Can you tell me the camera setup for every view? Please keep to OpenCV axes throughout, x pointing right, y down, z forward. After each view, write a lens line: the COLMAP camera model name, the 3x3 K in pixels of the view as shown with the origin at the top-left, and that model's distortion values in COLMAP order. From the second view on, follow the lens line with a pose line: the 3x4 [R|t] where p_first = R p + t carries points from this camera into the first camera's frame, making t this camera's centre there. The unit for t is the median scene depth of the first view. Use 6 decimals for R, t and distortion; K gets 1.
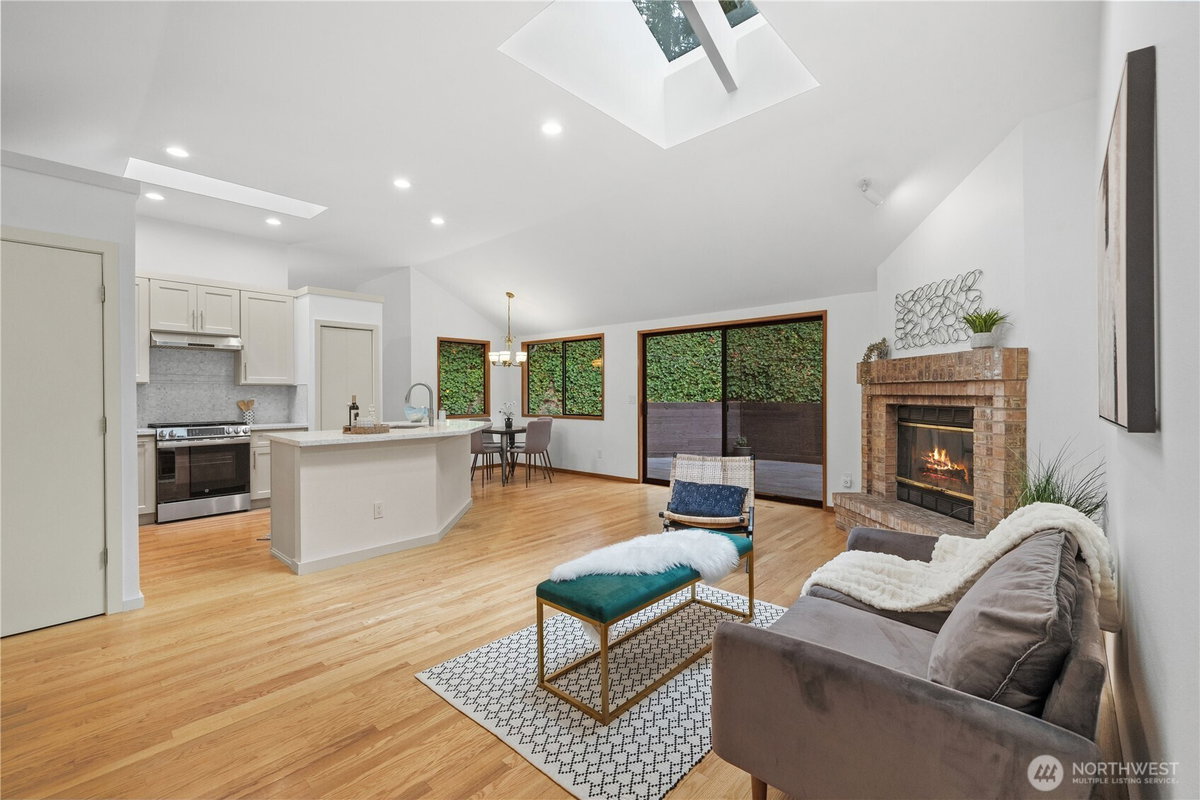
lens RADIAL K [[509.7, 0, 598.5], [0, 509.7, 396.9], [0, 0, 1]] dist [-0.000135, 0.000054]
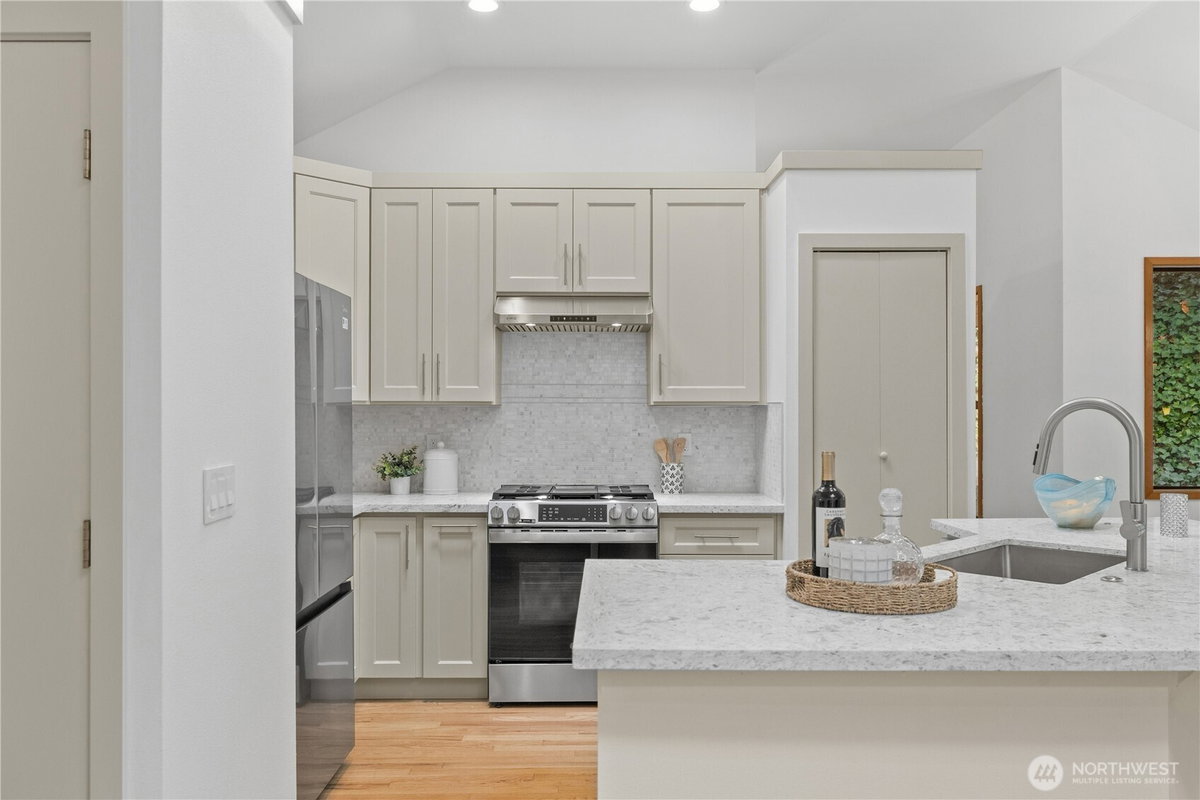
lens RADIAL K [[930.6, 0, 595.9], [0, 930.6, 404.1], [0, 0, 1]] dist [0.001465, -0.000921]
pose [[0.679044, -0.001884, -0.734095, -0.166736], [-0.005443, 0.999956, -0.007602, -0.020498], [0.734077, 0.009158, 0.679004, 0.476075]]
